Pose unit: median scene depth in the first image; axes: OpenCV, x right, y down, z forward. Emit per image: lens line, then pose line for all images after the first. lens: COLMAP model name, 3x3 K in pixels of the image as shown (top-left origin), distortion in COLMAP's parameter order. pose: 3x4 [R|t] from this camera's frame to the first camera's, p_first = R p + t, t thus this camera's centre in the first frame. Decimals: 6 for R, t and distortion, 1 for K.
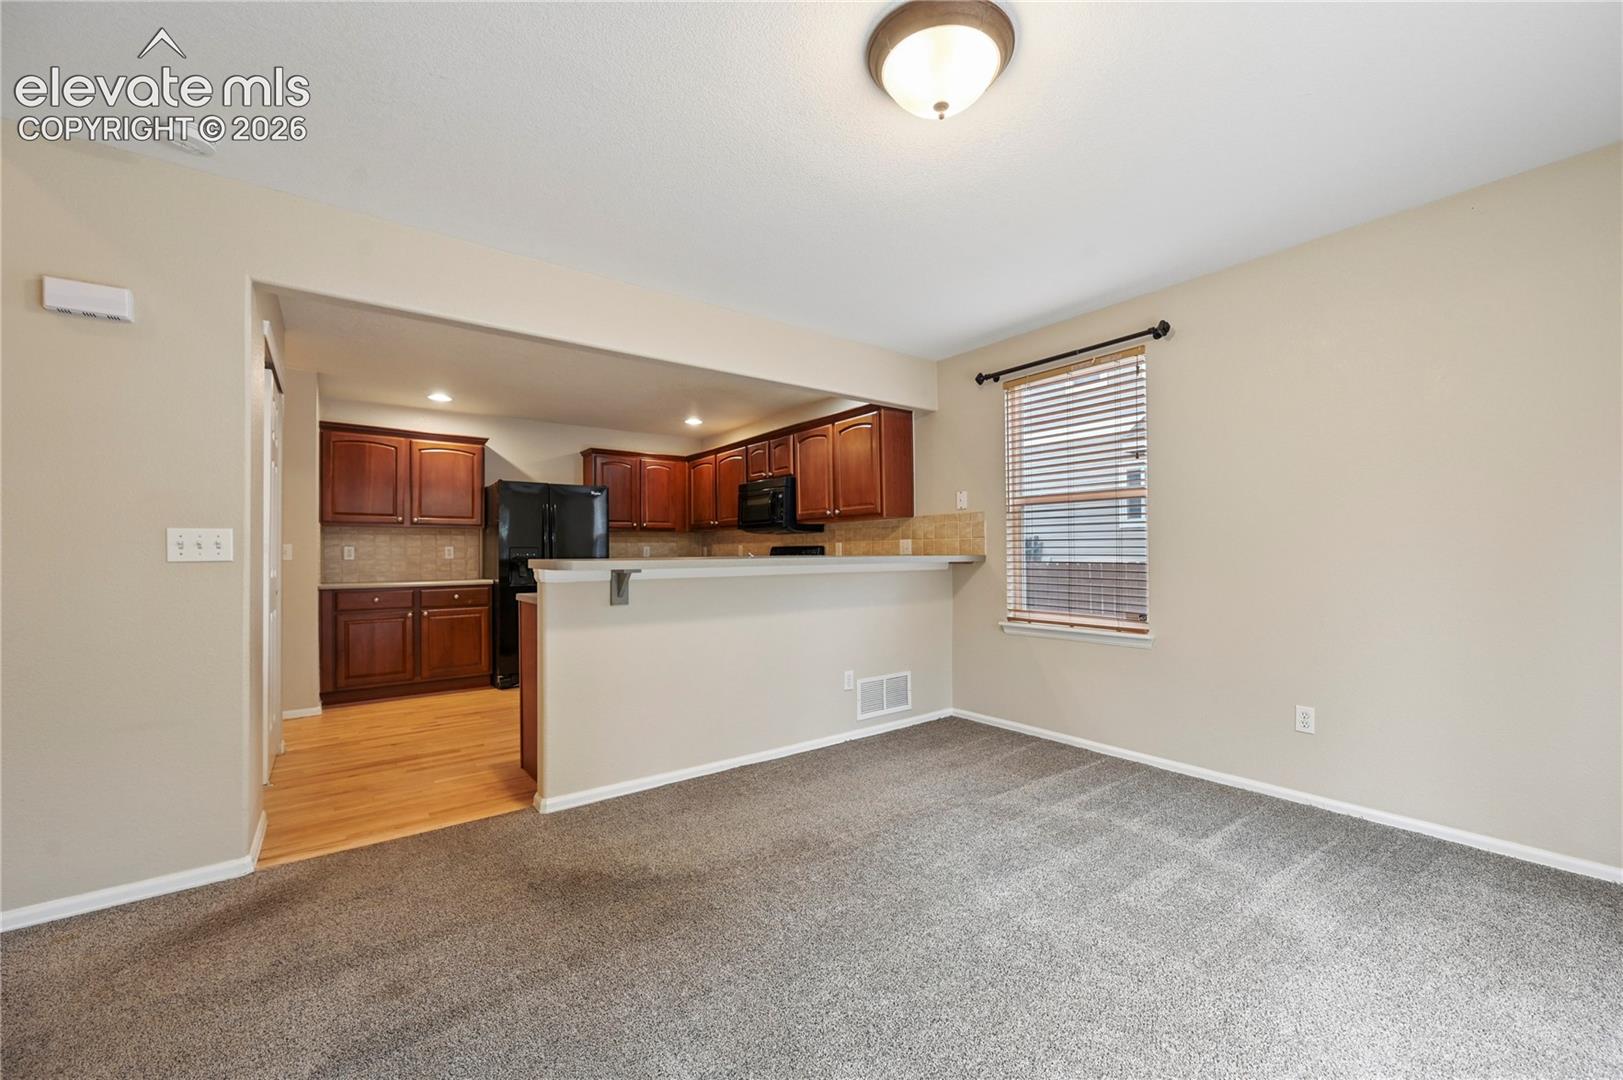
lens RADIAL K [[647.4, 0, 823.8], [0, 647.4, 548.3], [0, 0, 1]] dist [0.000304, 0.000026]
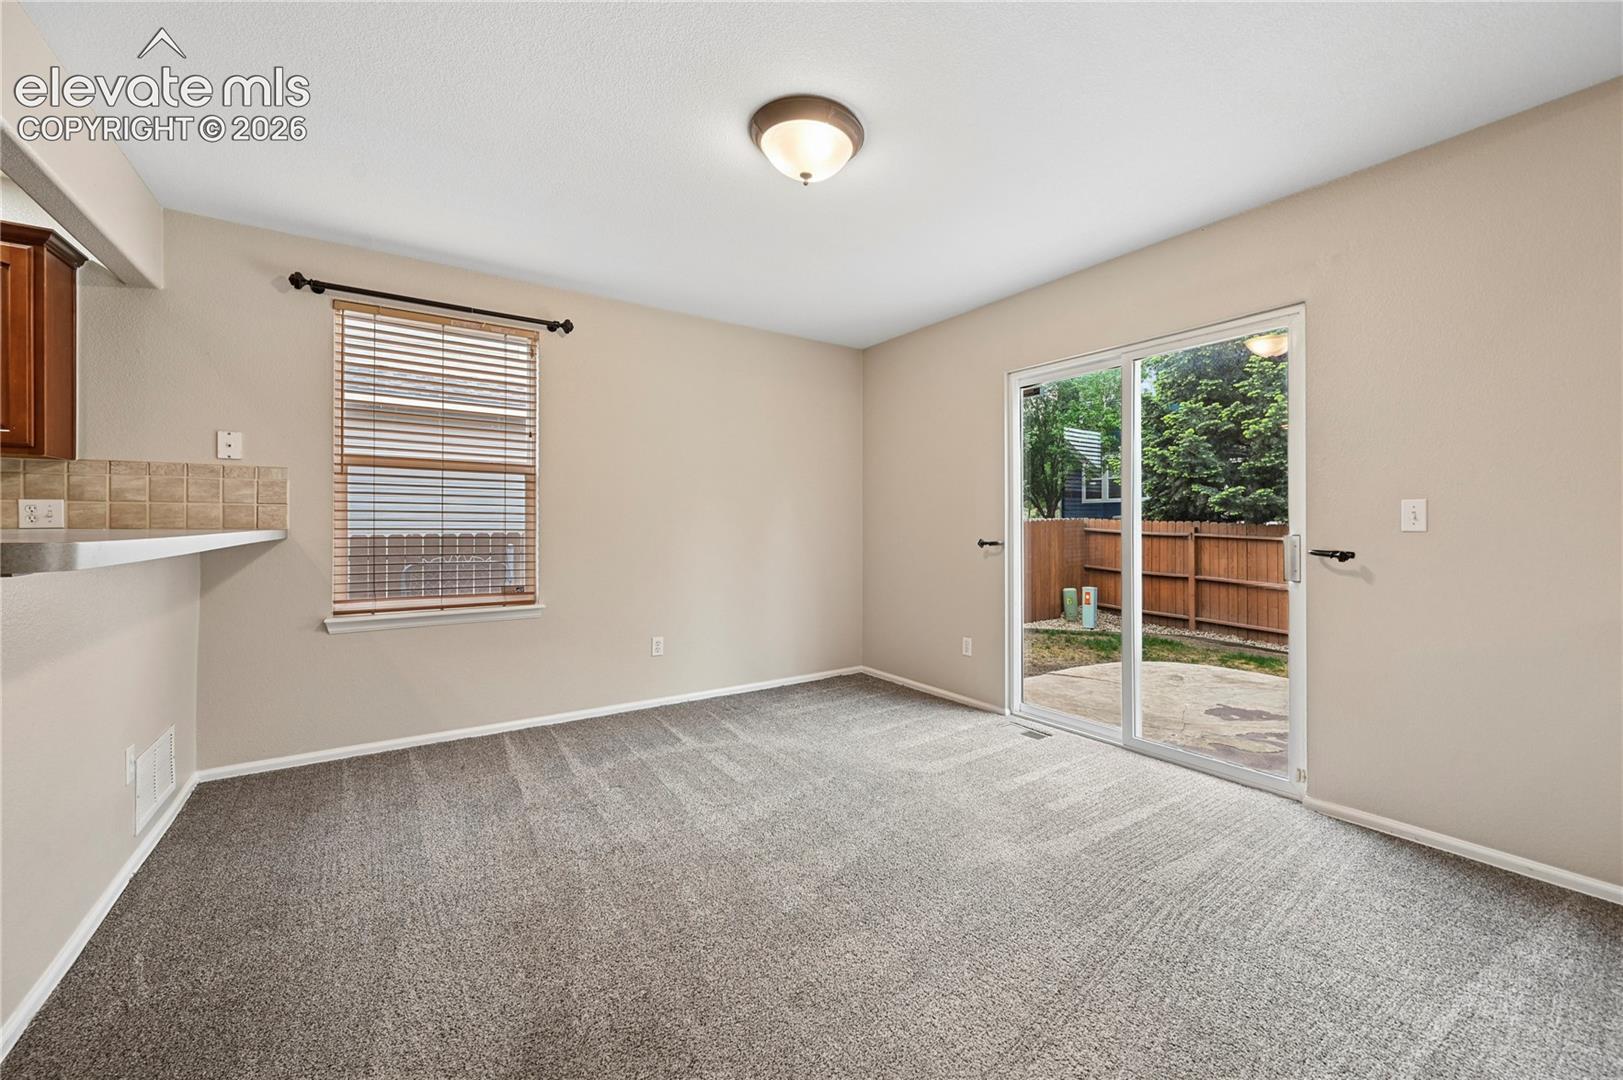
lens RADIAL K [[660.0, 0, 852.0], [0, 660.0, 524.2], [0, 0, 1]] dist [0.000944, 0.000154]
pose [[0.015283, 0.012385, 0.999807, -0.411054], [-0.009077, 0.999884, -0.012247, 0.007339], [-0.999842, -0.008888, 0.015394, 0.331790]]
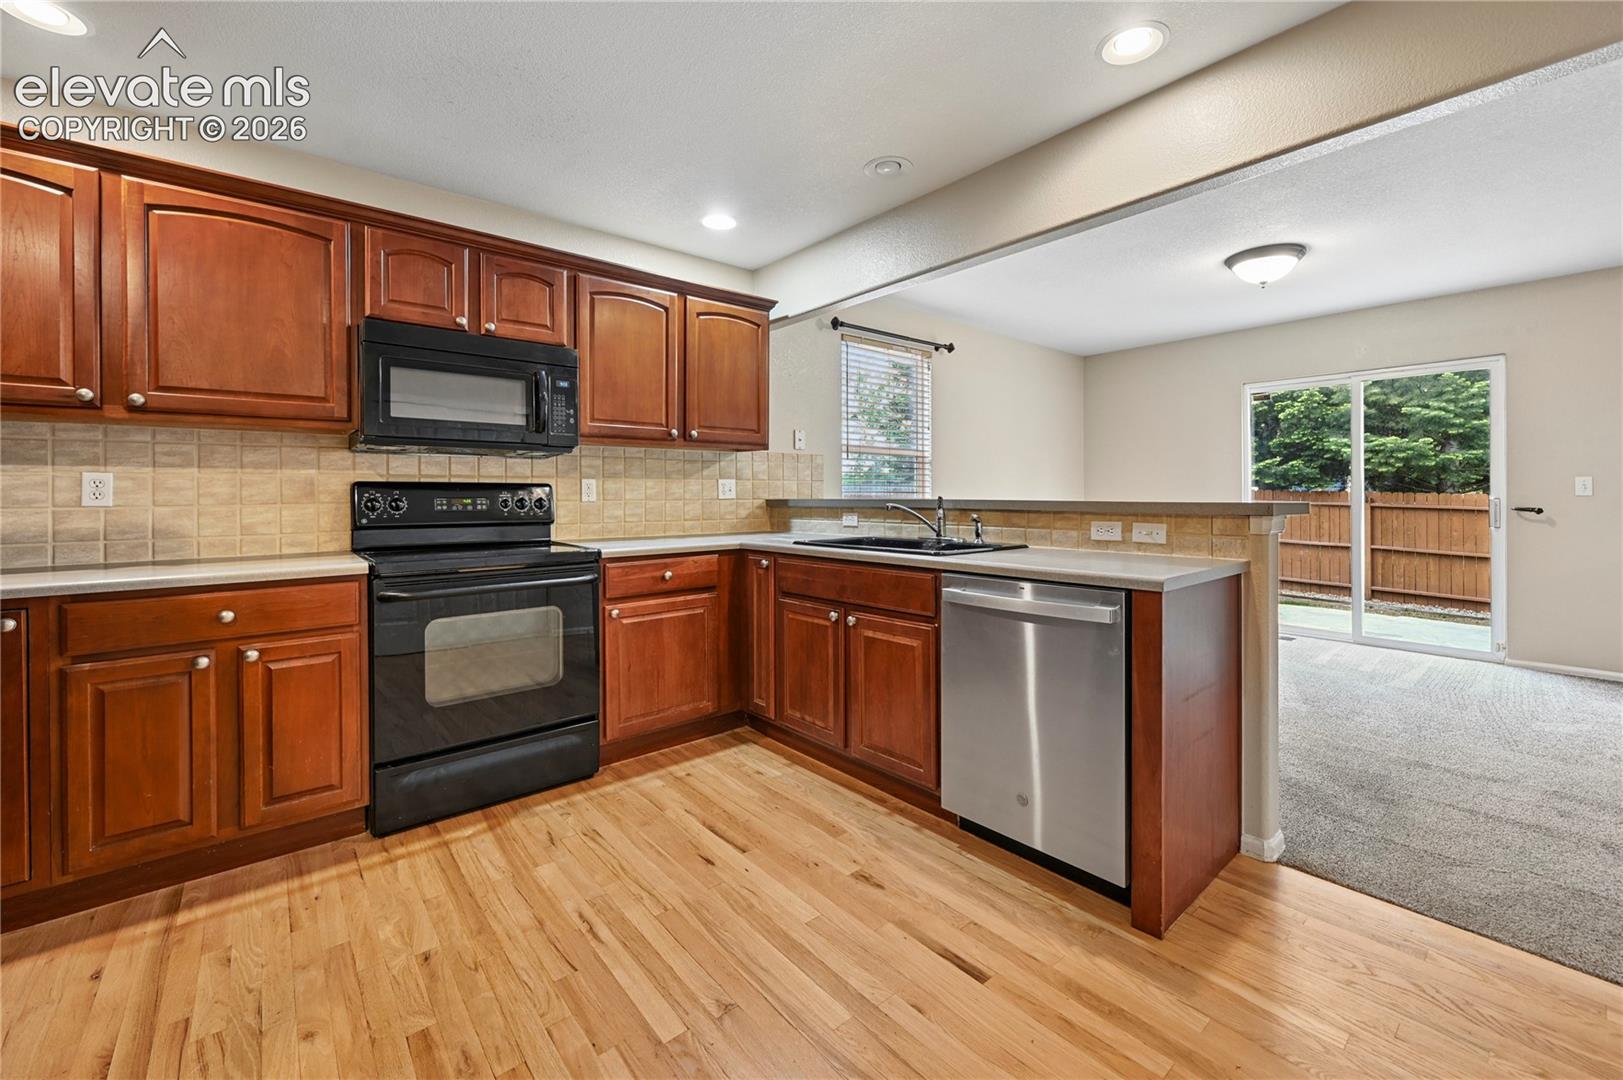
lens RADIAL K [[670.8, 0, 841.2], [0, 670.8, 499.0], [0, 0, 1]] dist [0.001876, 0.000284]
pose [[-0.078363, 0.001137, 0.996924, -0.695361], [-0.002849, 0.999995, -0.001365, 0.010882], [-0.996921, -0.002948, -0.078359, 0.938195]]
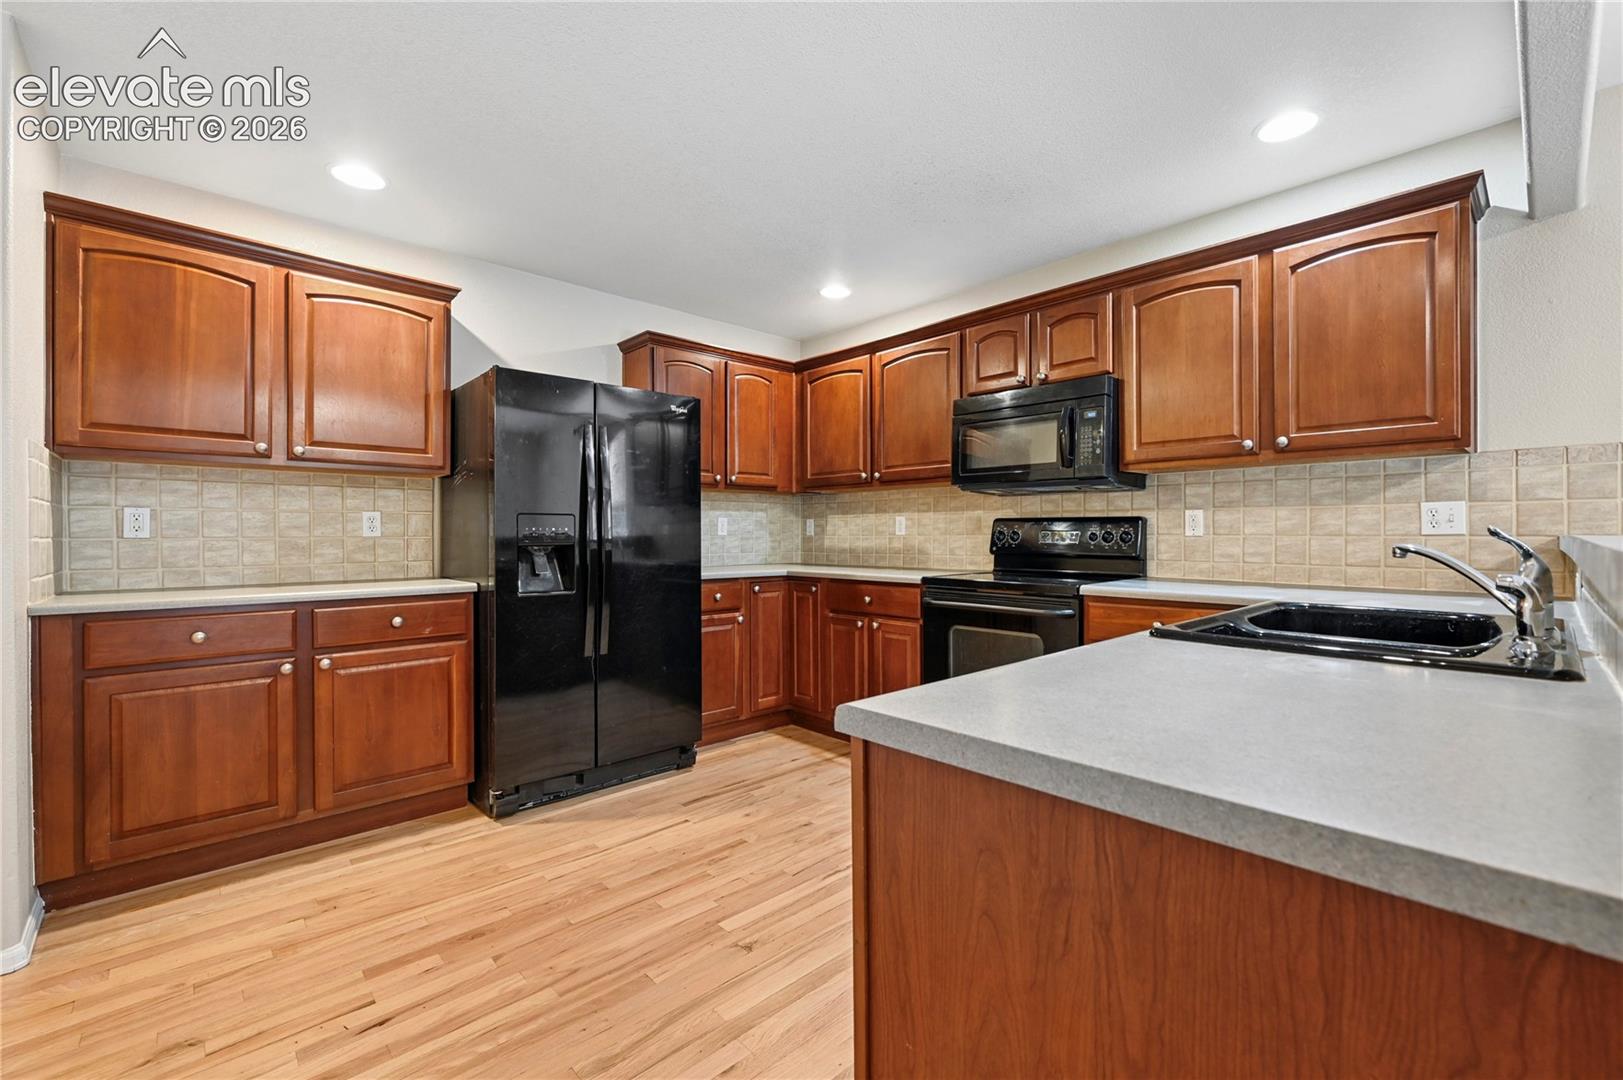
lens RADIAL K [[681.5, 0, 821.9], [0, 681.5, 535.1], [0, 0, 1]] dist [-0.001095, -0.000041]
pose [[0.994011, 0.006711, 0.109076, -0.374004], [-0.007856, 0.999918, 0.010075, 0.008961], [-0.109000, -0.010871, 0.993982, 0.571085]]
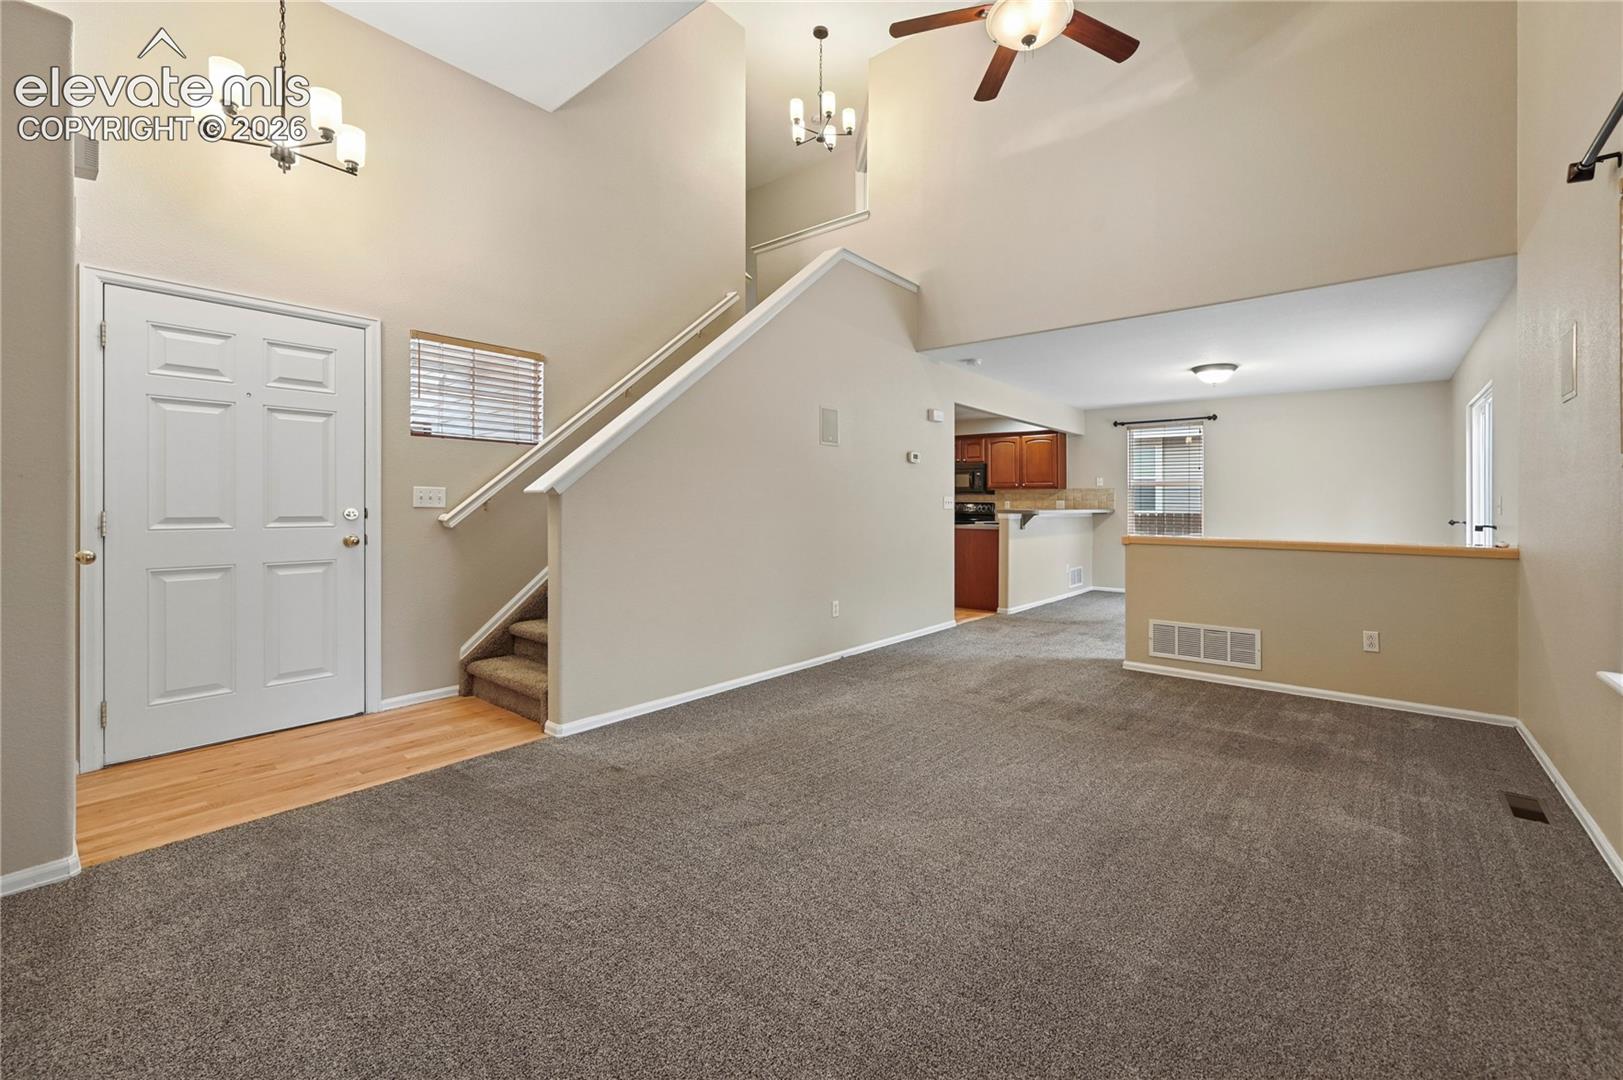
lens RADIAL K [[670.8, 0, 841.2], [0, 670.8, 499.0], [0, 0, 1]] dist [0.001876, 0.000284]
pose [[0.968348, 0.013721, 0.249226, -0.993133], [-0.013822, 0.999904, -0.001345, -0.006952], [-0.249220, -0.002142, 0.968444, -0.745372]]
